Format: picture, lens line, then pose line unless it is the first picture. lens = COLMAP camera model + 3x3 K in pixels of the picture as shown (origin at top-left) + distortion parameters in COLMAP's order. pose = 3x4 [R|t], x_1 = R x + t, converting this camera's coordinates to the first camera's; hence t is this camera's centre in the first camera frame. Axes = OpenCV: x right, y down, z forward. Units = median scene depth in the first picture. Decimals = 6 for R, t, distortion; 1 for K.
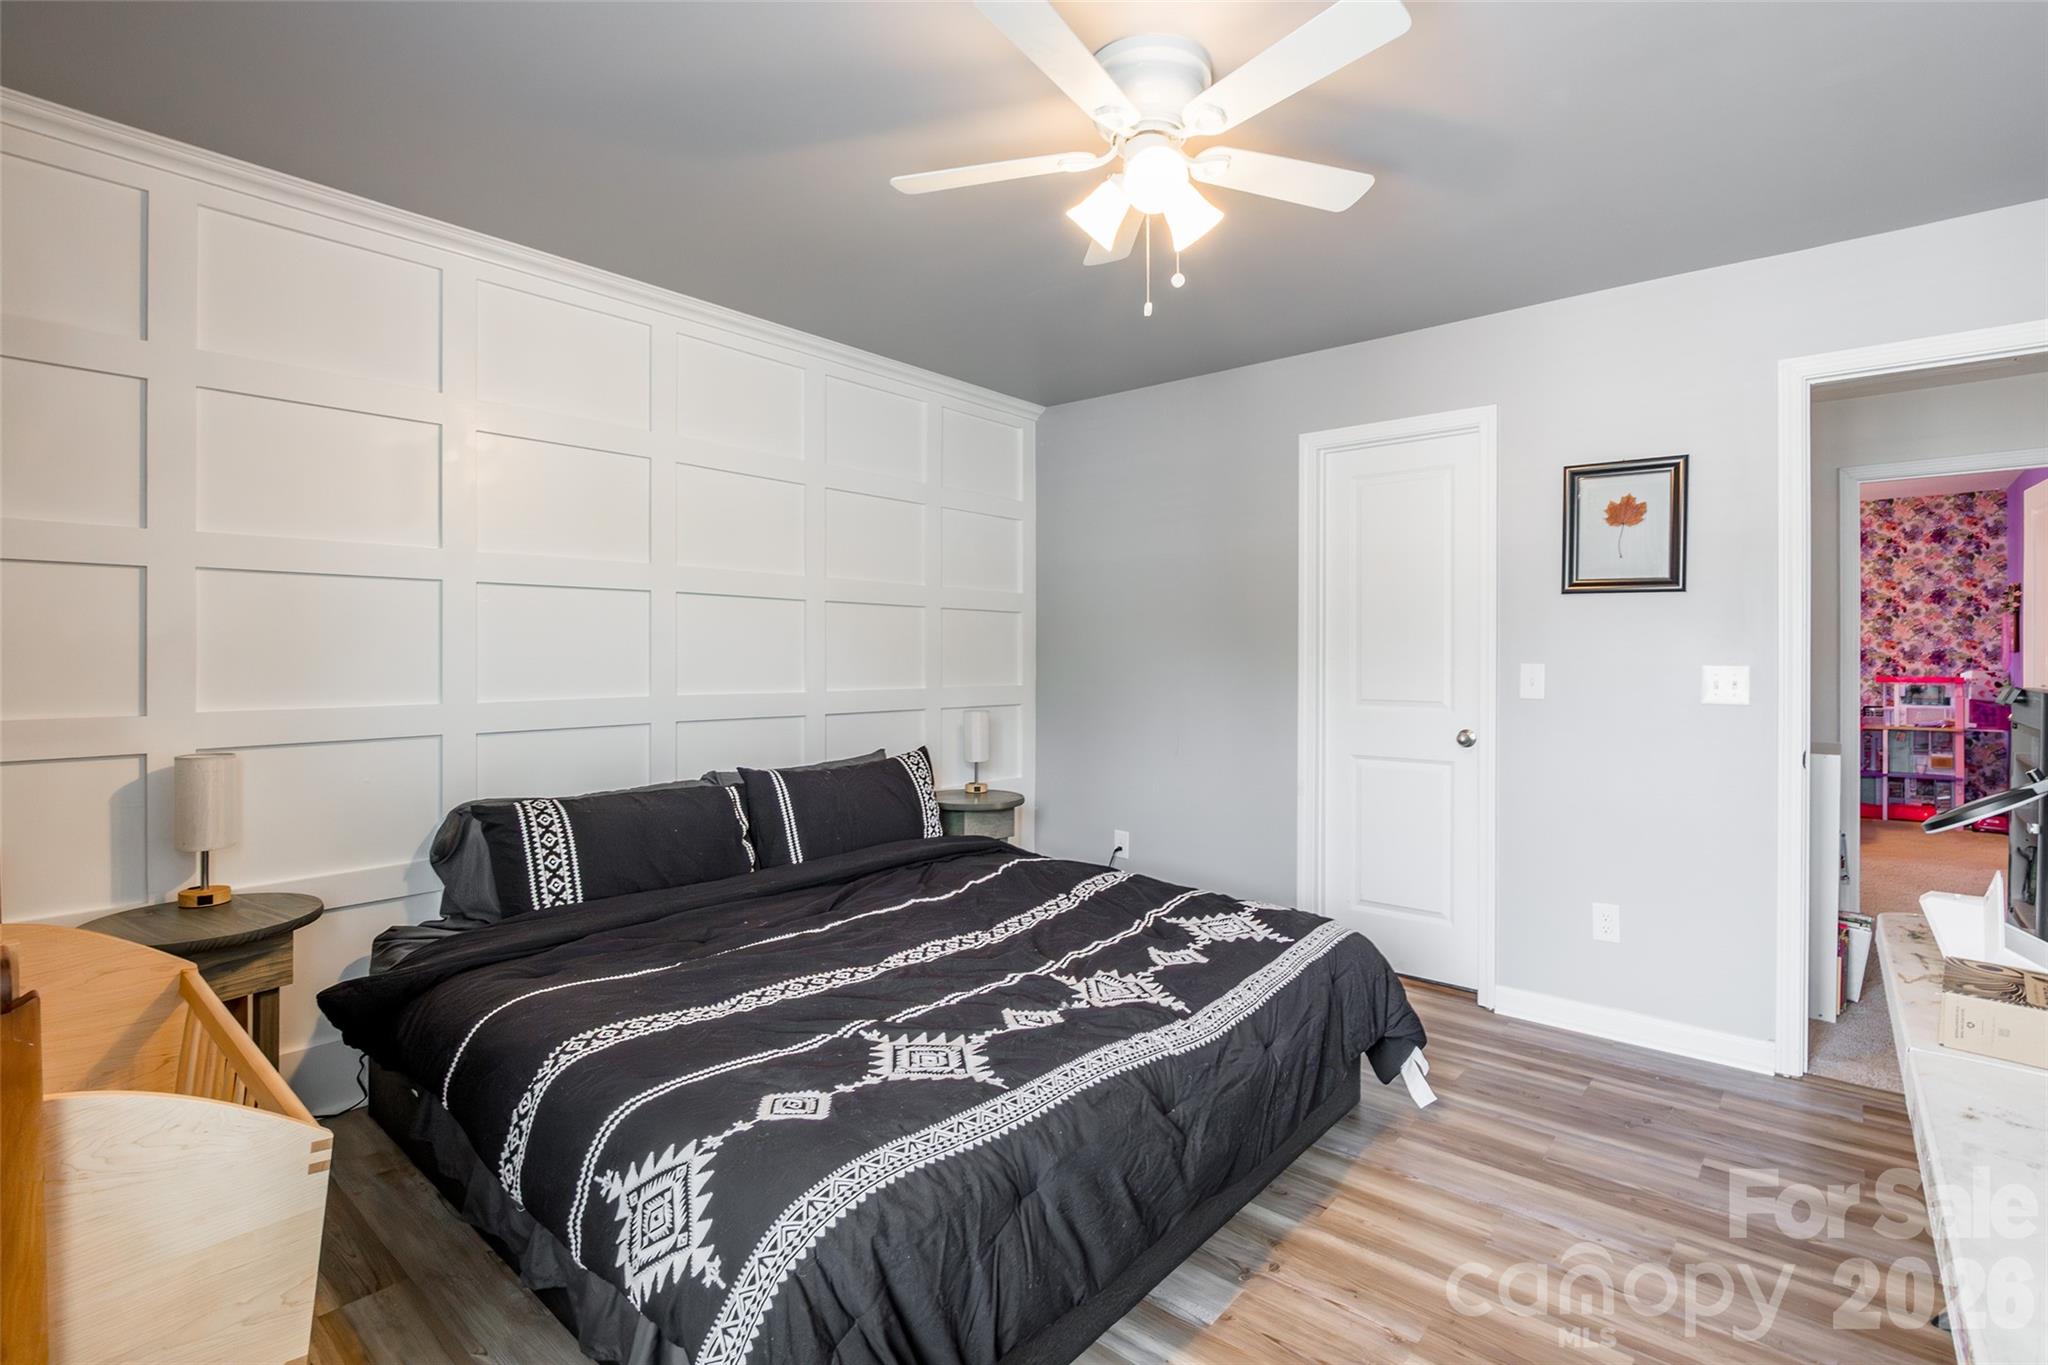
lens RADIAL K [[936.0, 0, 1034.9], [0, 936.0, 671.5], [0, 0, 1]] dist [-0.000821, 0.000812]
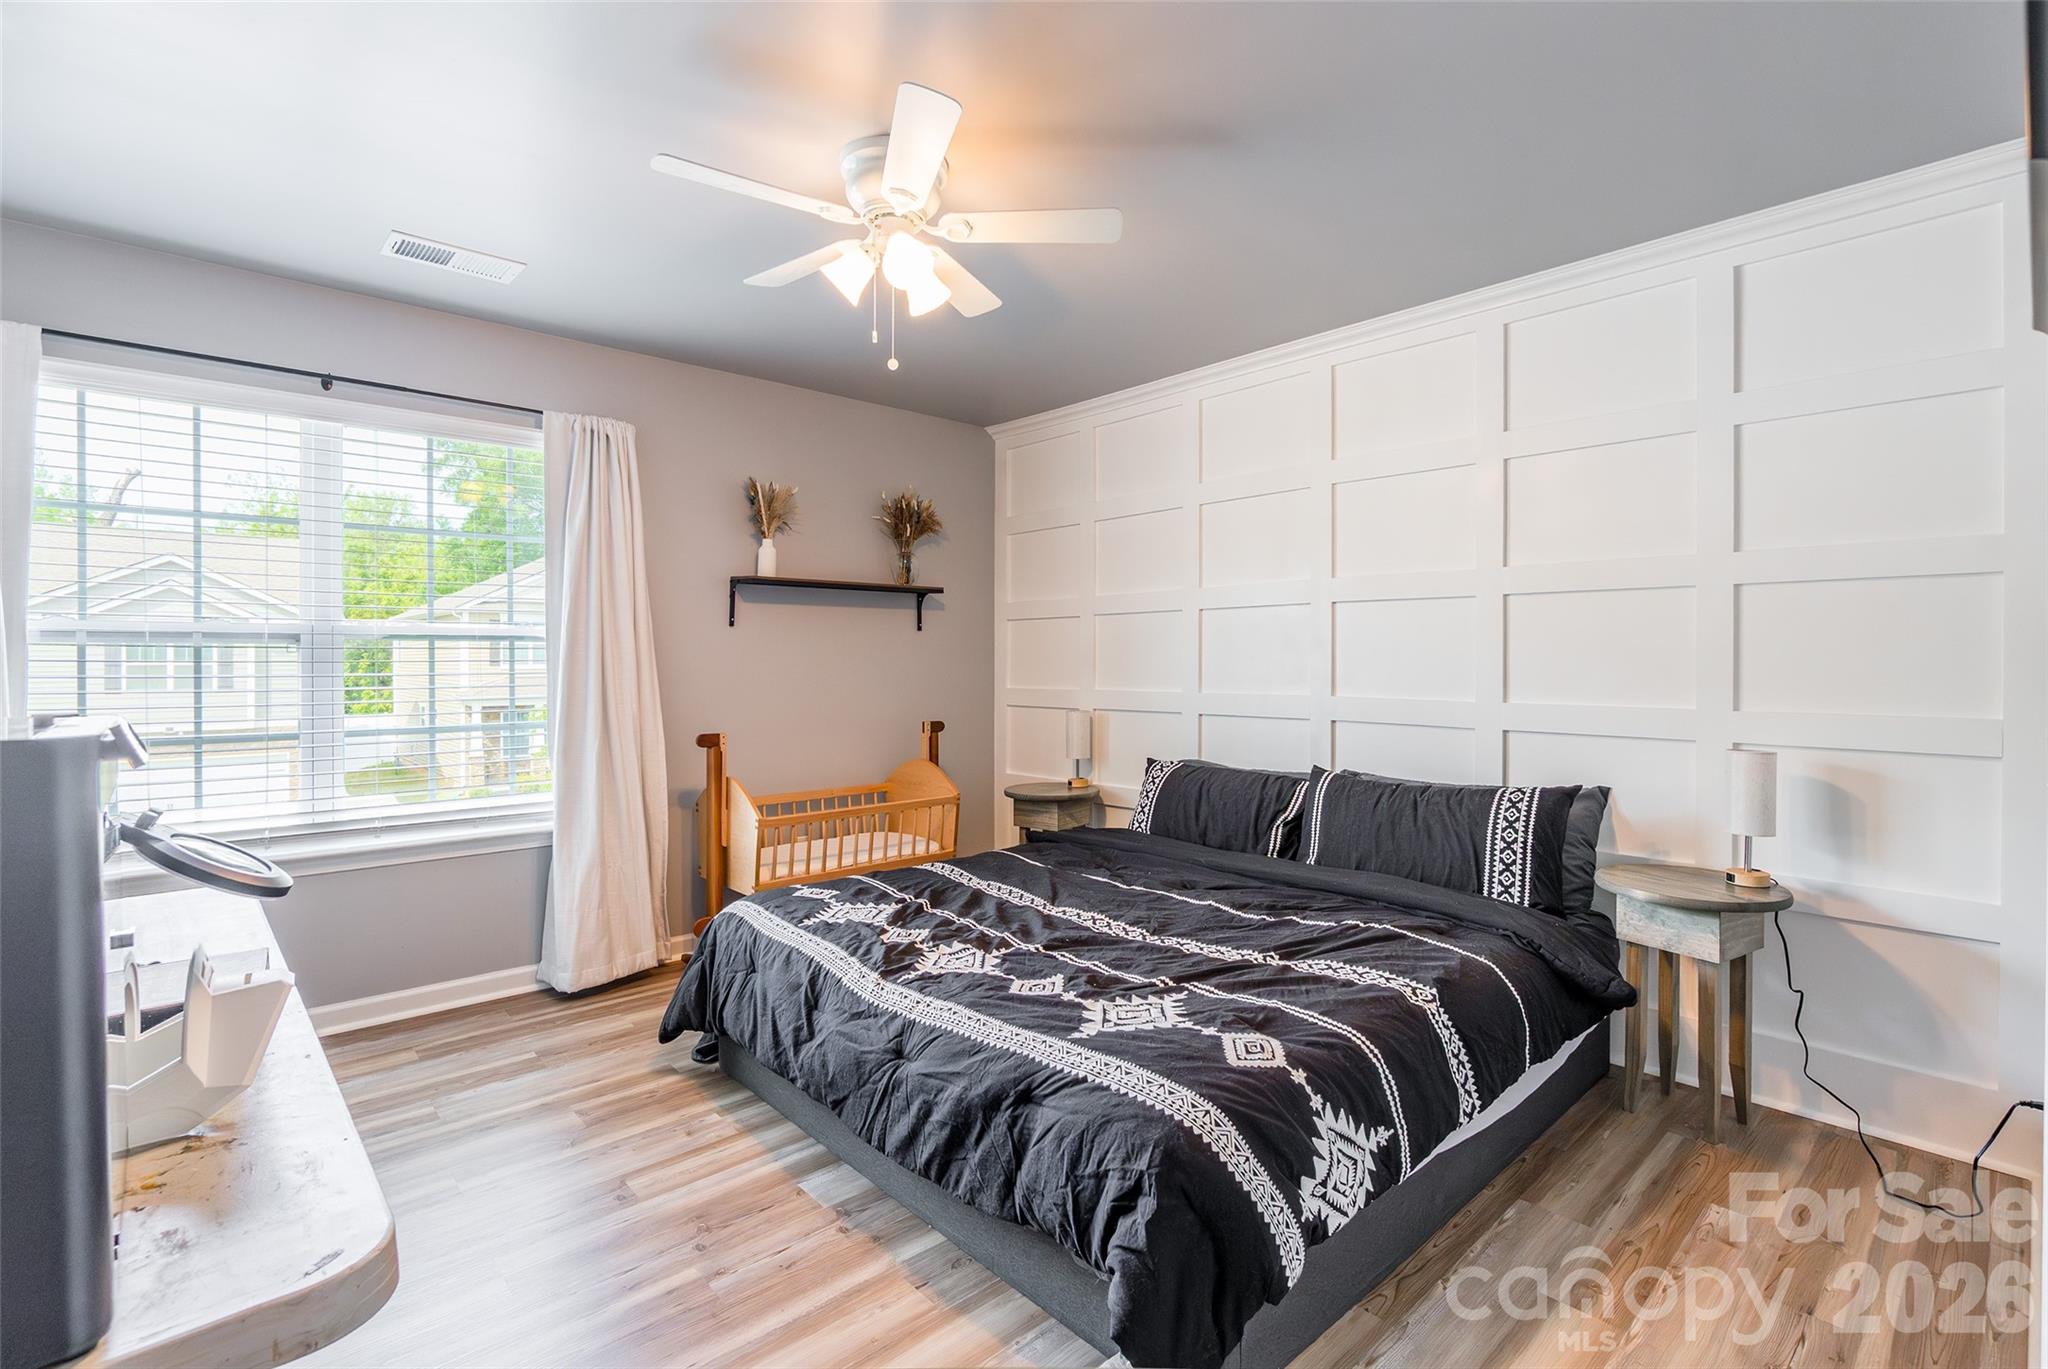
lens RADIAL K [[936.0, 0, 1035.4], [0, 936.0, 679.3], [0, 0, 1]] dist [-0.000821, 0.000812]
pose [[-0.122412, 0.009538, -0.992434, 1.078729], [-0.010923, 0.999880, 0.010957, -0.005437], [0.992419, 0.012182, -0.122293, 1.125612]]
